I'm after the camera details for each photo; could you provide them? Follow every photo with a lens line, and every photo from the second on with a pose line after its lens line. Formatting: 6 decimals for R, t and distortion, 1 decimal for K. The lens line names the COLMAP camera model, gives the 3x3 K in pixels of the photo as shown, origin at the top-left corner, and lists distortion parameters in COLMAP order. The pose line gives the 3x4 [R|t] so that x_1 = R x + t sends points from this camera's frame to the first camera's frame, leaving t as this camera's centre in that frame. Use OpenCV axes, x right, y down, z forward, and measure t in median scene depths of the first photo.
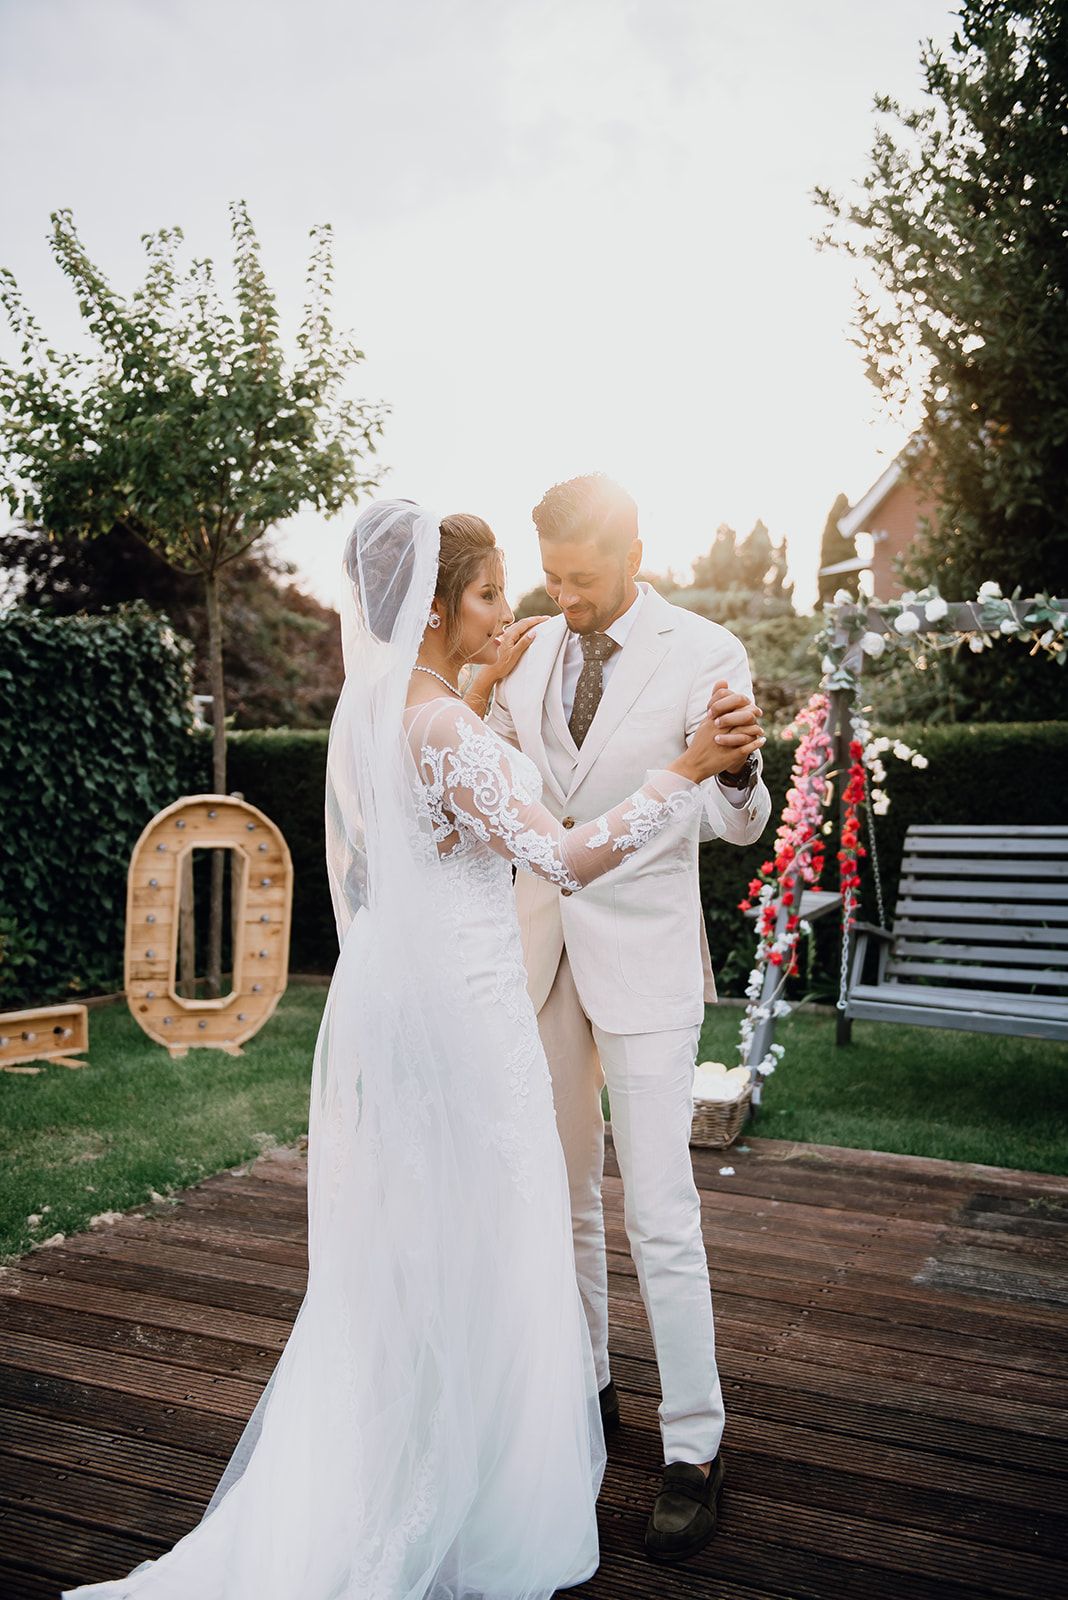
lens RADIAL K [[1673.3, 0, 540.6], [0, 1673.3, 808.8], [0, 0, 1]] dist [0.067780, 0.000000]
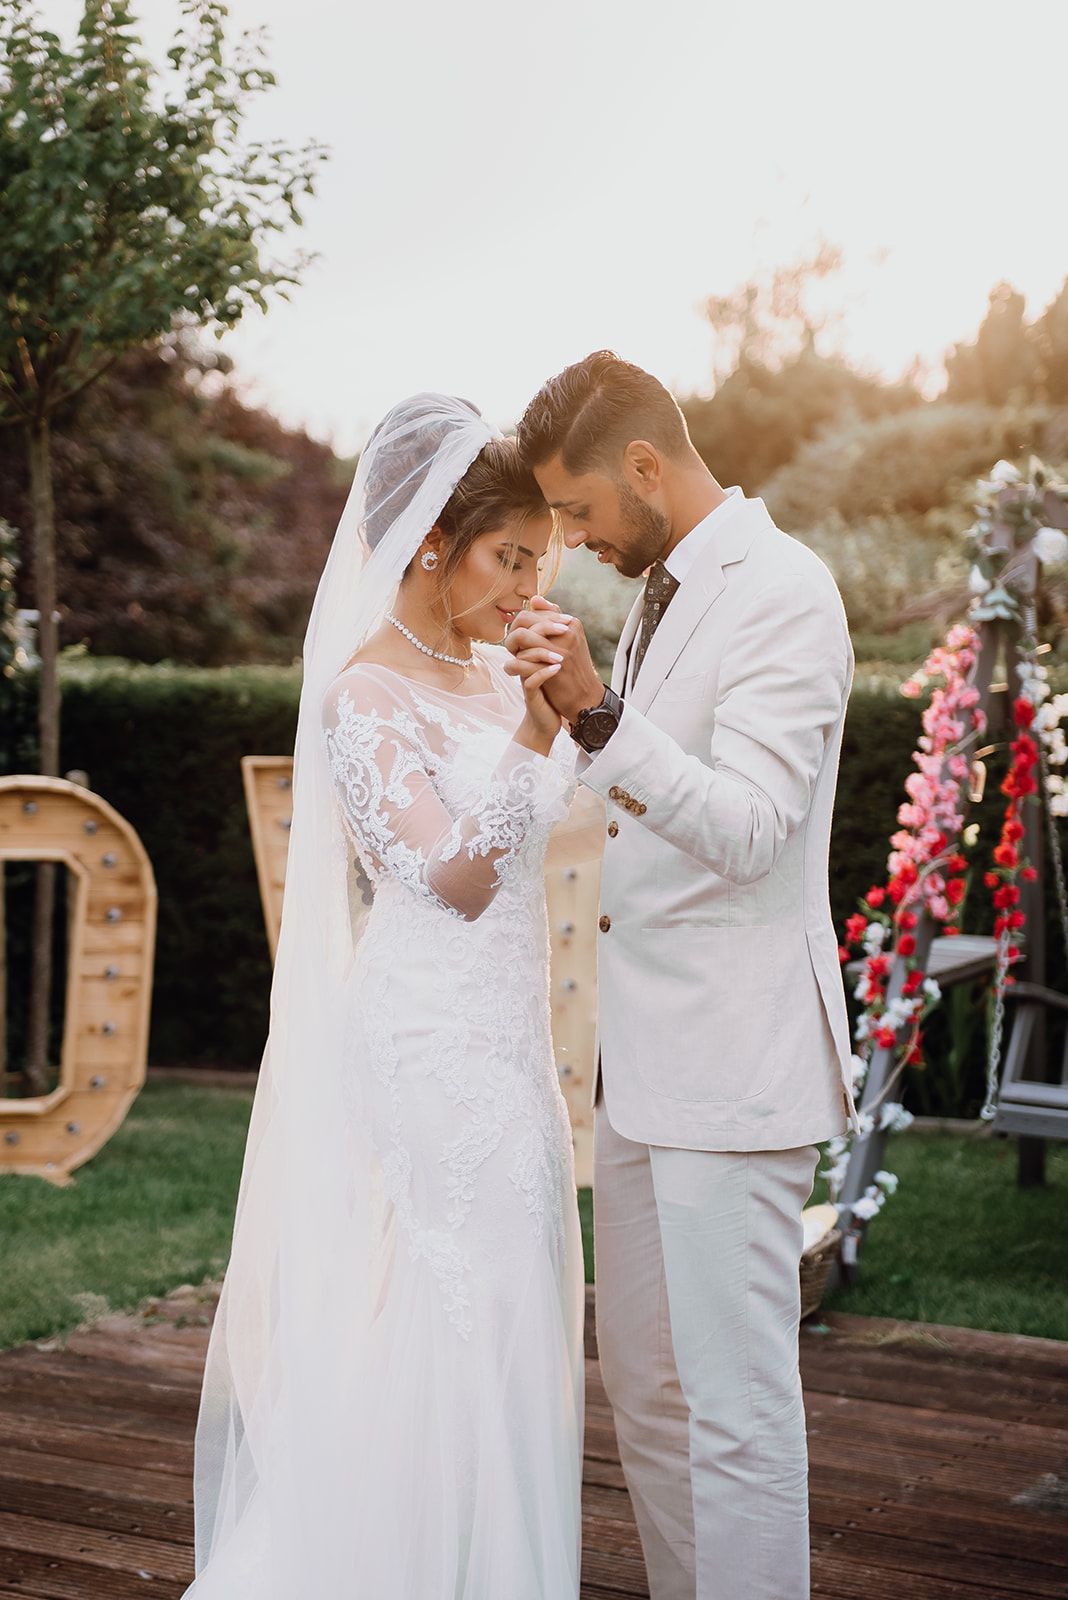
lens RADIAL K [[3343.0, 0, 531.0], [0, 3343.0, 793.3], [0, 0, 1]] dist [0.202180, 0.000000]
pose [[0.997470, 0.007321, -0.070717, 0.091859], [-0.007449, 0.999971, -0.001542, -0.001445], [0.070703, 0.002065, 0.997495, -0.281488]]
